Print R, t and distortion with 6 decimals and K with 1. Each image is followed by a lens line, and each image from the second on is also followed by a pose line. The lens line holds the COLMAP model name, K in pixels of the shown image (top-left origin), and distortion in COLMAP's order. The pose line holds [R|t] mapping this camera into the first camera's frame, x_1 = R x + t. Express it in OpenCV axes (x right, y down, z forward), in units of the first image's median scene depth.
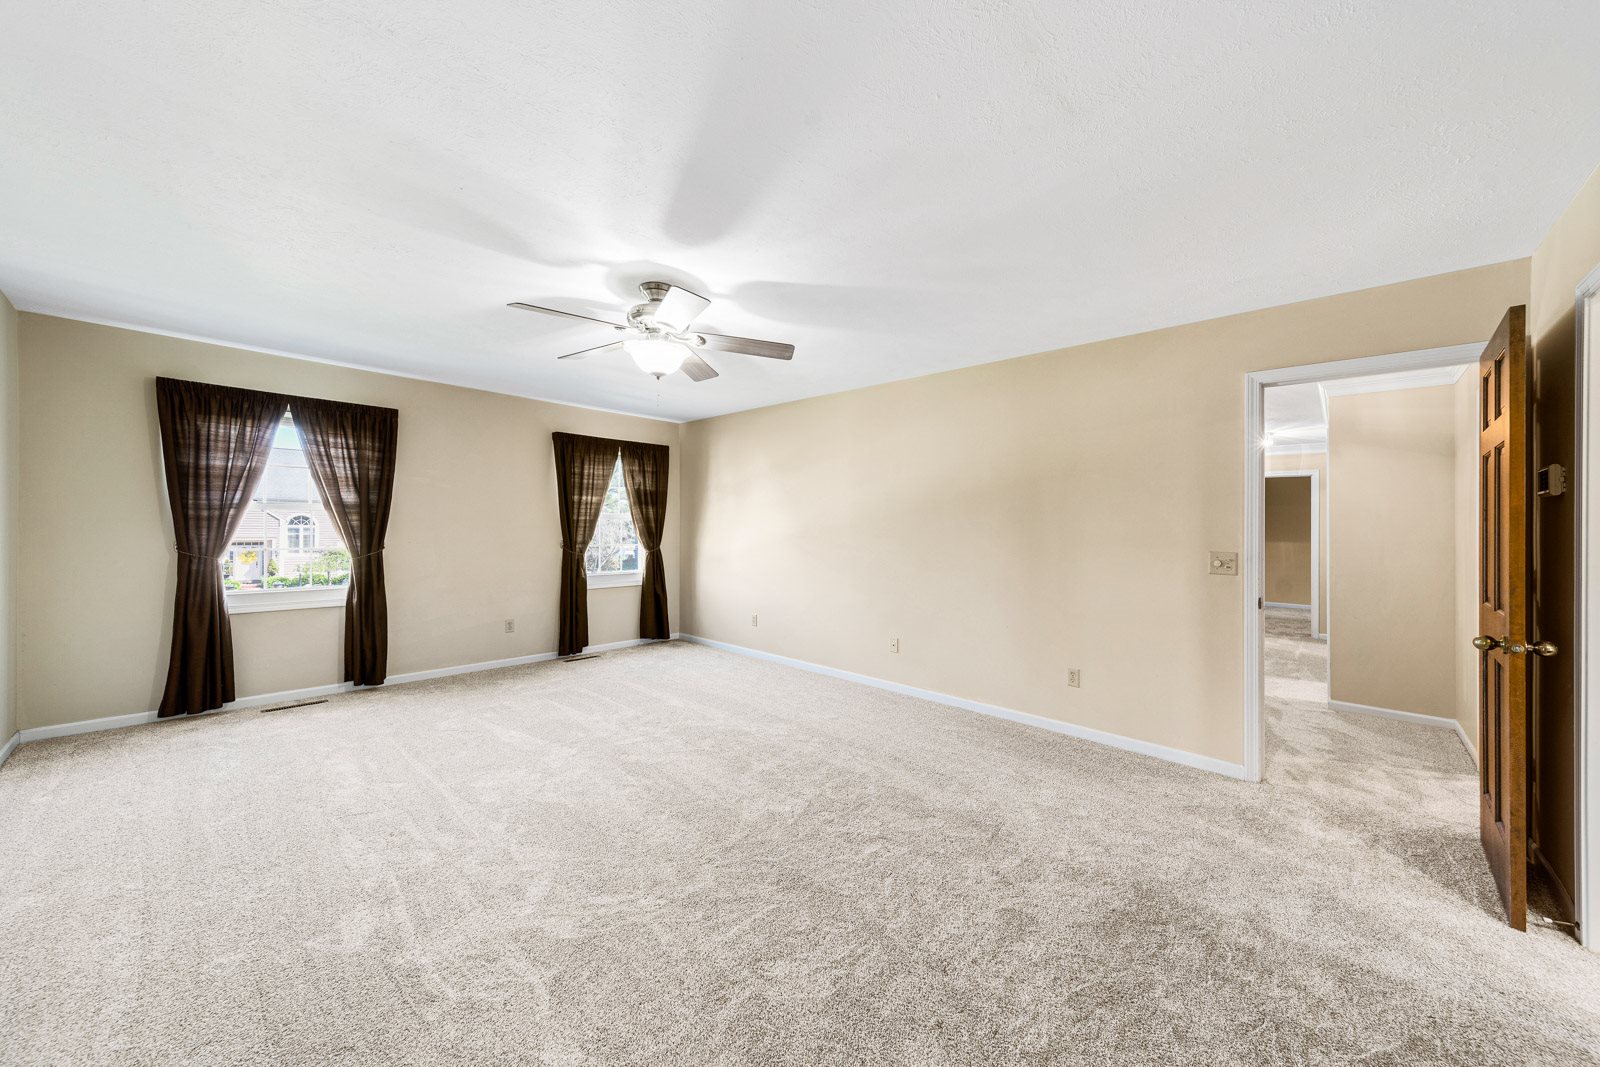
lens RADIAL K [[587.3, 0, 800.0], [0, 587.3, 533.5], [0, 0, 1]] dist [0.005085, 0.000045]
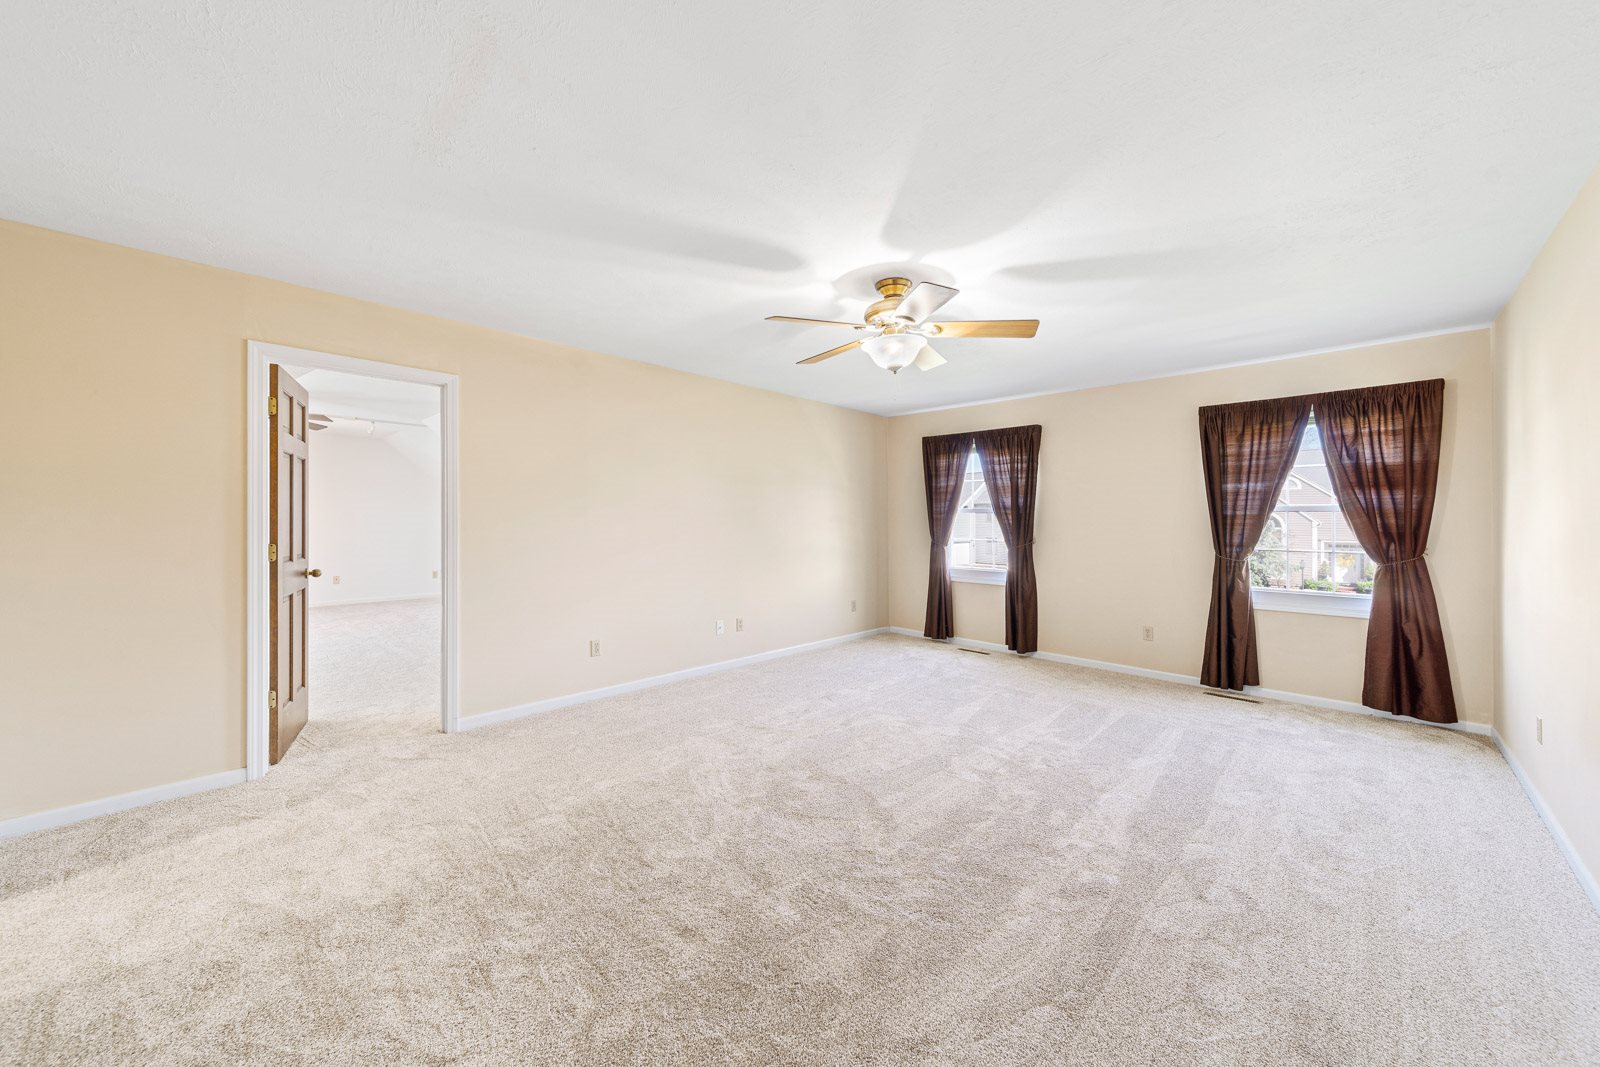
lens RADIAL K [[587.3, 0, 800.0], [0, 587.3, 533.5], [0, 0, 1]] dist [0.005085, 0.000045]
pose [[-0.050727, 0.009771, -0.998665, 0.518147], [-0.017206, 0.999795, 0.010656, 0.002679], [0.998564, 0.017724, -0.050548, 0.591420]]
